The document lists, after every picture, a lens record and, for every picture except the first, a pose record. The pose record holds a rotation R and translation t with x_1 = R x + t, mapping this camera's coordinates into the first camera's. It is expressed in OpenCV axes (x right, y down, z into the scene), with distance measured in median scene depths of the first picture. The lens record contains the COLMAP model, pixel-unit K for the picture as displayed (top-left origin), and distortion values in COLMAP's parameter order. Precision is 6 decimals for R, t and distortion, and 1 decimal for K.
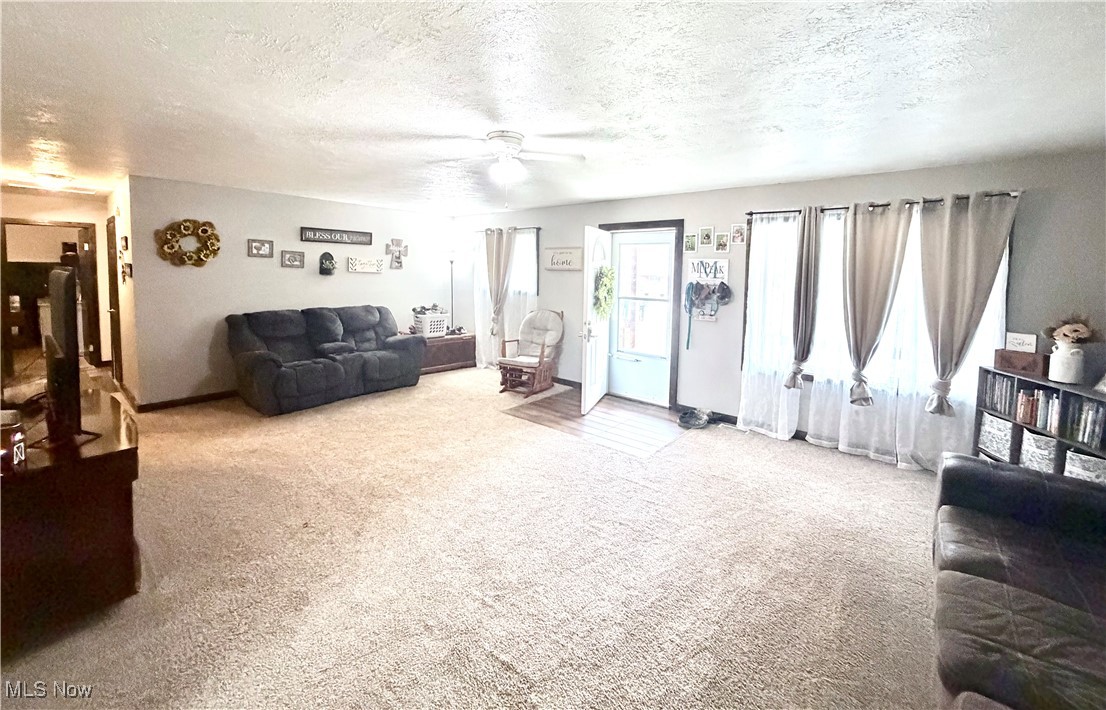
lens RADIAL K [[450.5, 0, 528.6], [0, 450.5, 297.4], [0, 0, 1]] dist [-0.001503, -0.000027]
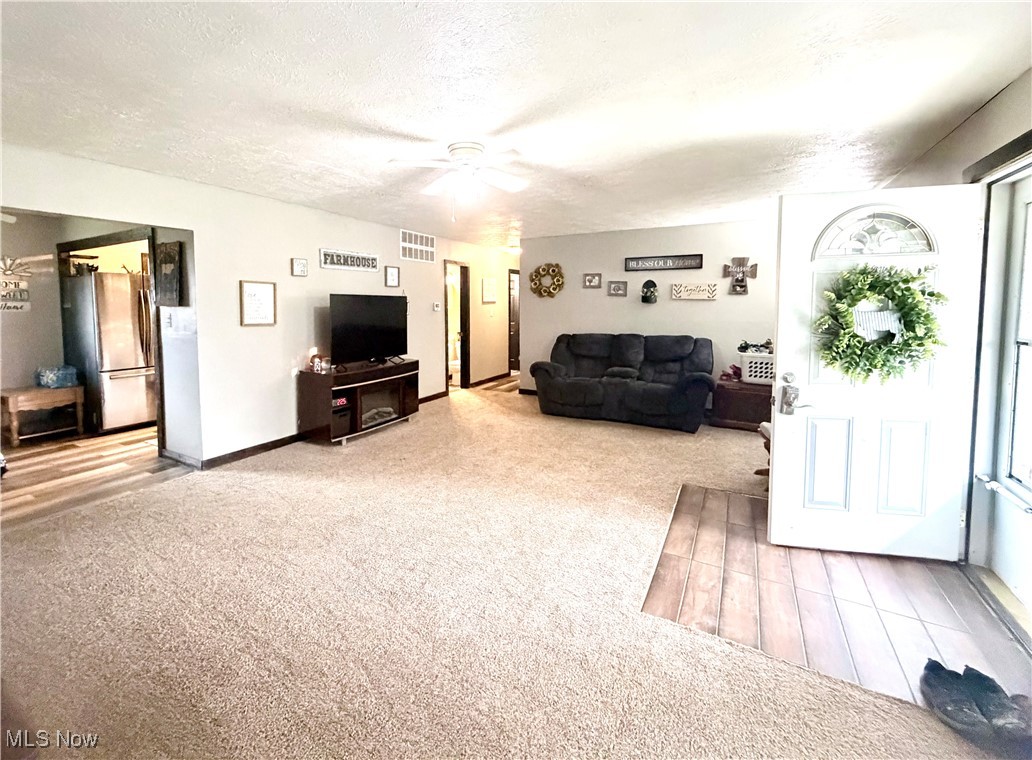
lens RADIAL K [[449.1, 0, 465.7], [0, 449.1, 333.8], [0, 0, 1]] dist [0.001270, 0.000353]
pose [[0.190622, 0.045763, -0.980596, 0.512957], [-0.054135, 0.997883, 0.036046, 0.005950], [0.980170, 0.046213, 0.192696, 0.455969]]
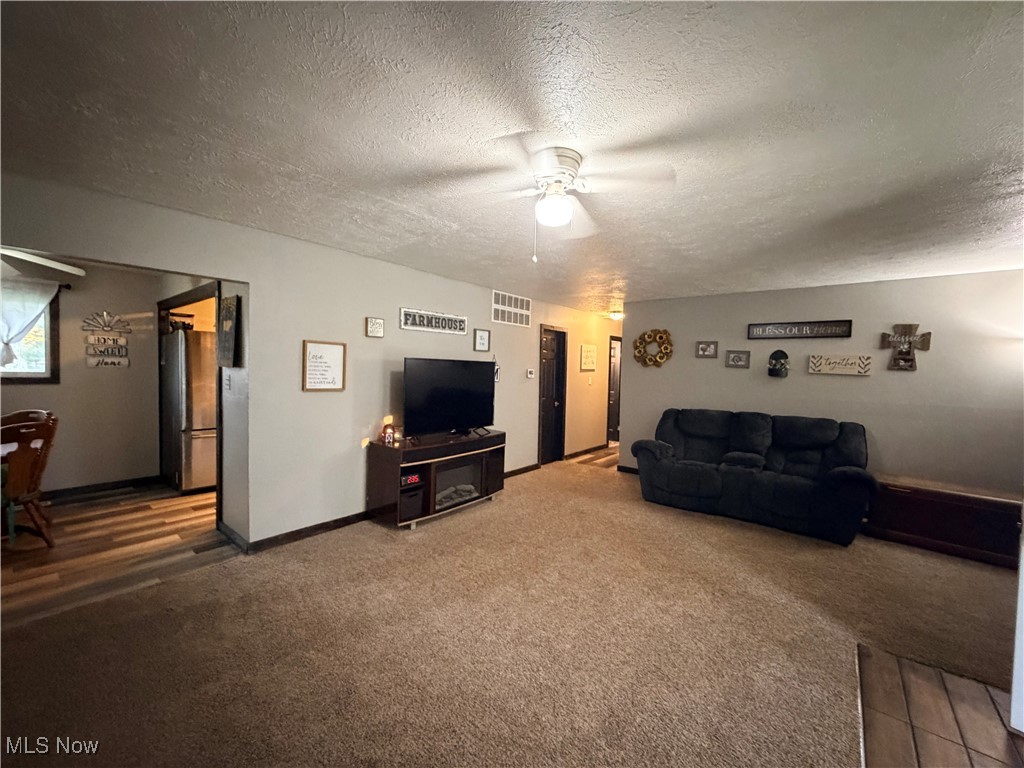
lens RADIAL K [[406.8, 0, 512.7], [0, 406.8, 384.0], [0, 0, 1]] dist [0.001085, -0.000159]
pose [[0.056149, 0.023154, -0.998154, 0.329698], [-0.085212, 0.996194, 0.018315, -0.007836], [0.994779, 0.084026, 0.057908, 0.508017]]
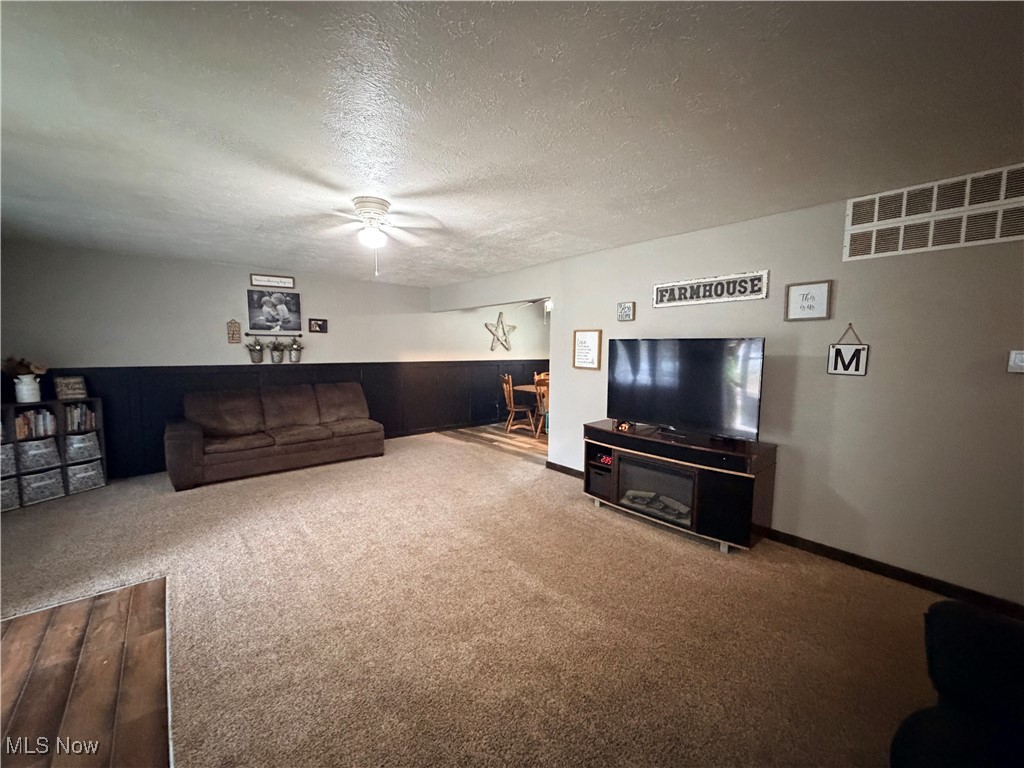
lens RADIAL K [[406.8, 0, 506.5], [0, 406.8, 384.1], [0, 0, 1]] dist [0.001085, -0.000159]
pose [[-0.991520, -0.036051, 0.124853, -0.259650], [-0.017053, 0.988537, 0.150015, -0.048285], [-0.128830, 0.146614, -0.980769, 1.061556]]
